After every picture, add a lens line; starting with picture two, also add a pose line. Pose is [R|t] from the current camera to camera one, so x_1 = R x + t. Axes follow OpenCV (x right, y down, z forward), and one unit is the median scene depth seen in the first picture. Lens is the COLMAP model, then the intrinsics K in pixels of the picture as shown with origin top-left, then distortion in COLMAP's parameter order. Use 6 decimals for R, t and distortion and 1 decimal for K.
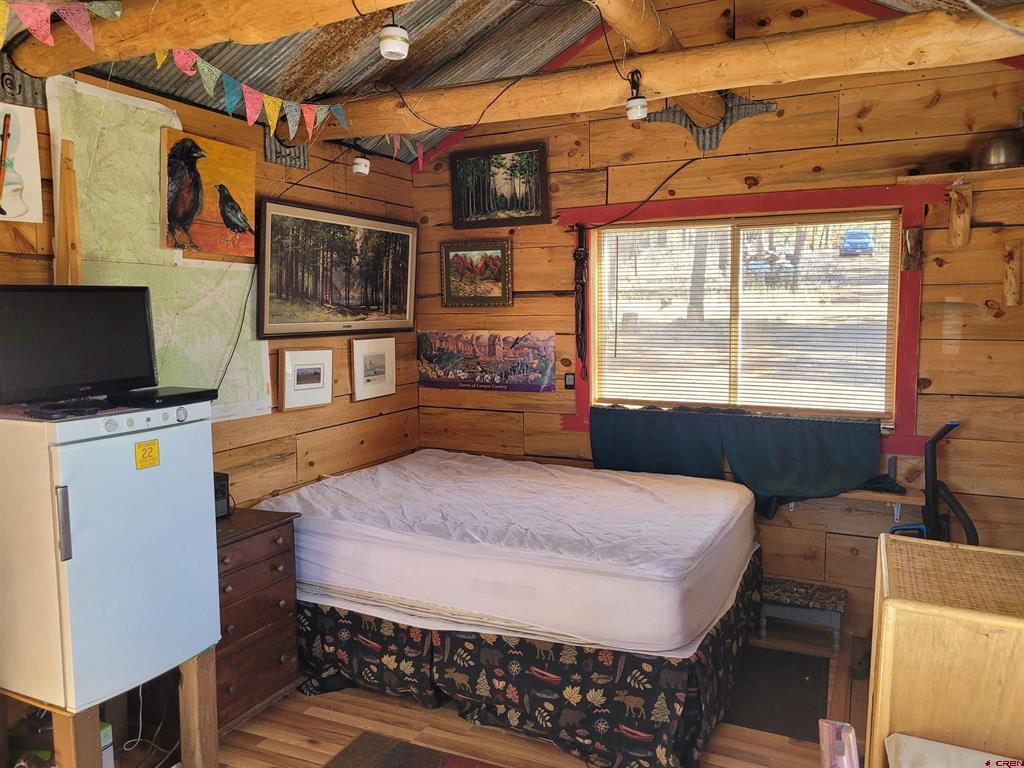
lens RADIAL K [[768.2, 0, 506.8], [0, 768.2, 371.5], [0, 0, 1]] dist [0.044130, -0.033868]
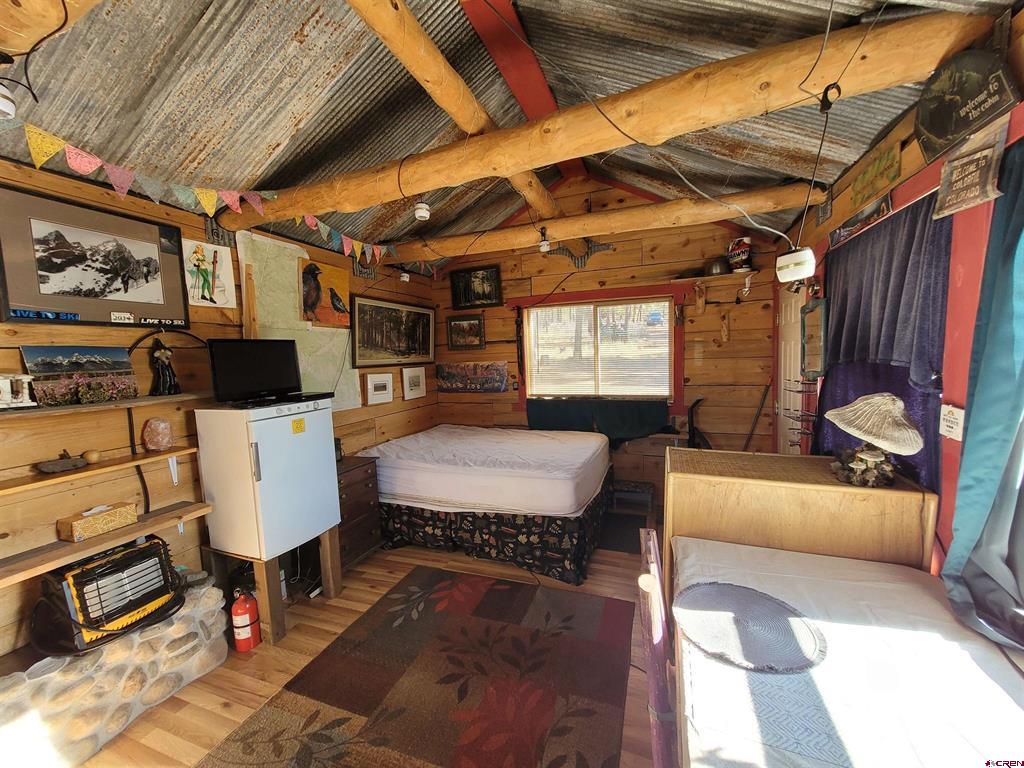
lens RADIAL K [[399.6, 0, 515.3], [0, 399.6, 389.1], [0, 0, 1]] dist [0.004143, -0.000427]
pose [[0.995973, -0.034073, 0.082921, -0.005646], [0.033915, 0.999419, 0.003309, 0.021429], [-0.082986, -0.000484, 0.996551, -0.024187]]
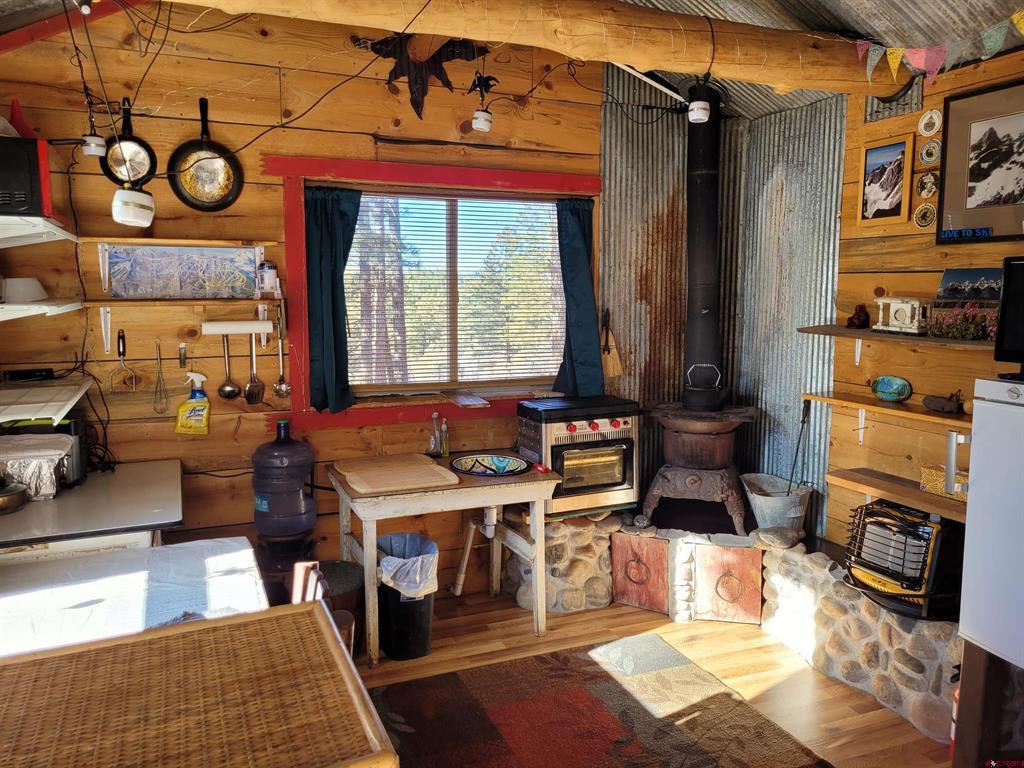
lens RADIAL K [[768.2, 0, 516.8], [0, 768.2, 367.8], [0, 0, 1]] dist [0.044130, -0.033868]
pose [[-0.653984, 0.081736, -0.752080, 0.452055], [-0.066364, 0.984115, 0.164661, -0.057630], [0.753592, 0.157597, -0.638171, 0.774234]]
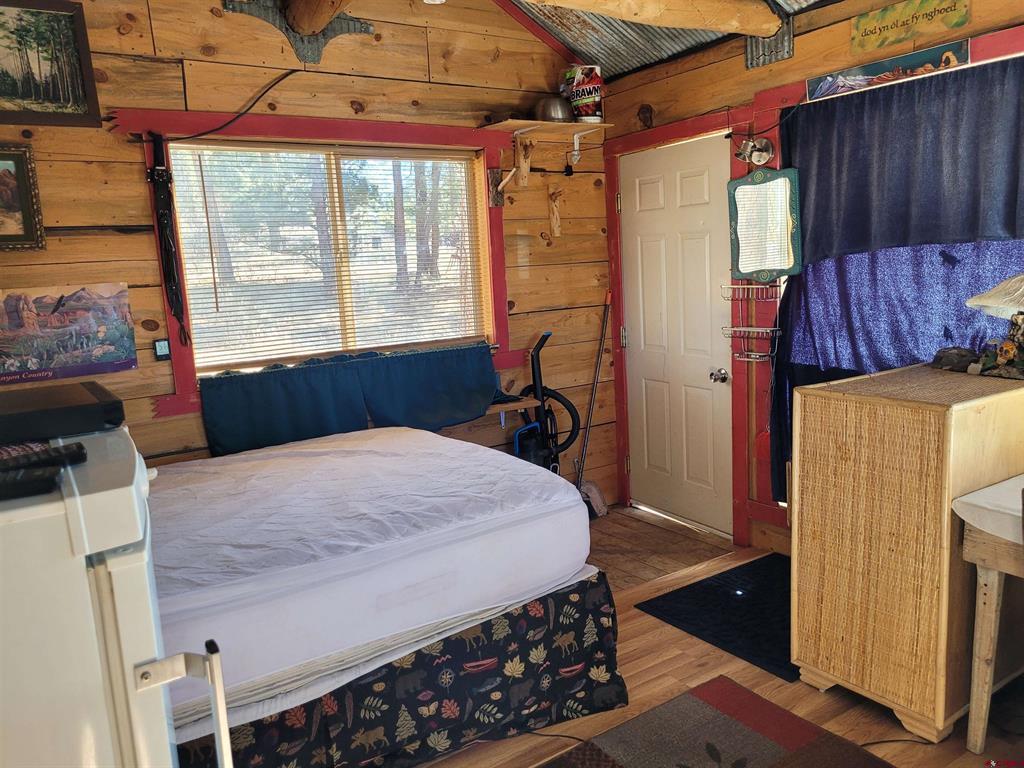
lens RADIAL K [[768.2, 0, 512.3], [0, 768.2, 373.4], [0, 0, 1]] dist [0.044130, -0.033868]
pose [[0.516710, -0.147671, 0.843329, -0.487504], [0.120472, 0.987753, 0.099147, 0.002578], [-0.847642, 0.050367, 0.528172, 0.425247]]
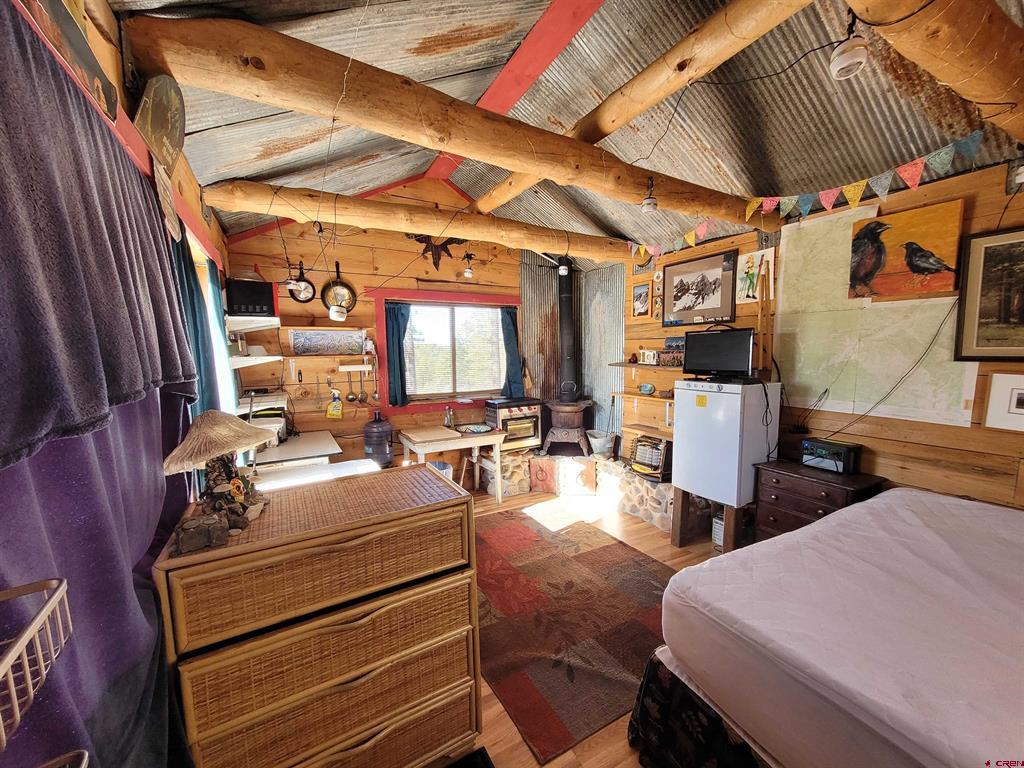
lens RADIAL K [[399.6, 0, 518.7], [0, 399.6, 390.0], [0, 0, 1]] dist [0.004143, -0.000427]
pose [[-0.561569, 0.091367, -0.822370, 0.596821], [-0.059131, 0.986912, 0.150026, -0.053037], [0.825315, 0.132877, -0.548816, 0.848425]]
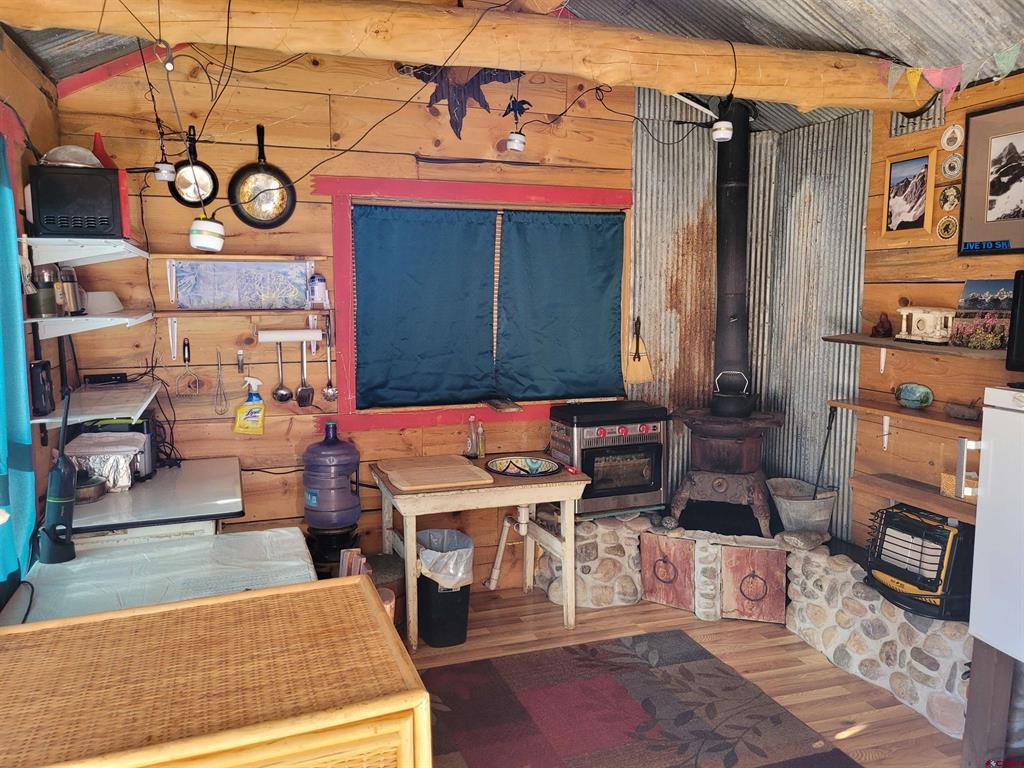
lens RADIAL K [[768.2, 0, 510.1], [0, 768.2, 373.2], [0, 0, 1]] dist [0.044130, -0.033868]
pose [[-0.700111, 0.079342, -0.709612, 0.486835], [-0.060182, 0.983714, 0.169366, -0.070263], [0.711493, 0.161282, -0.683934, 0.821449]]
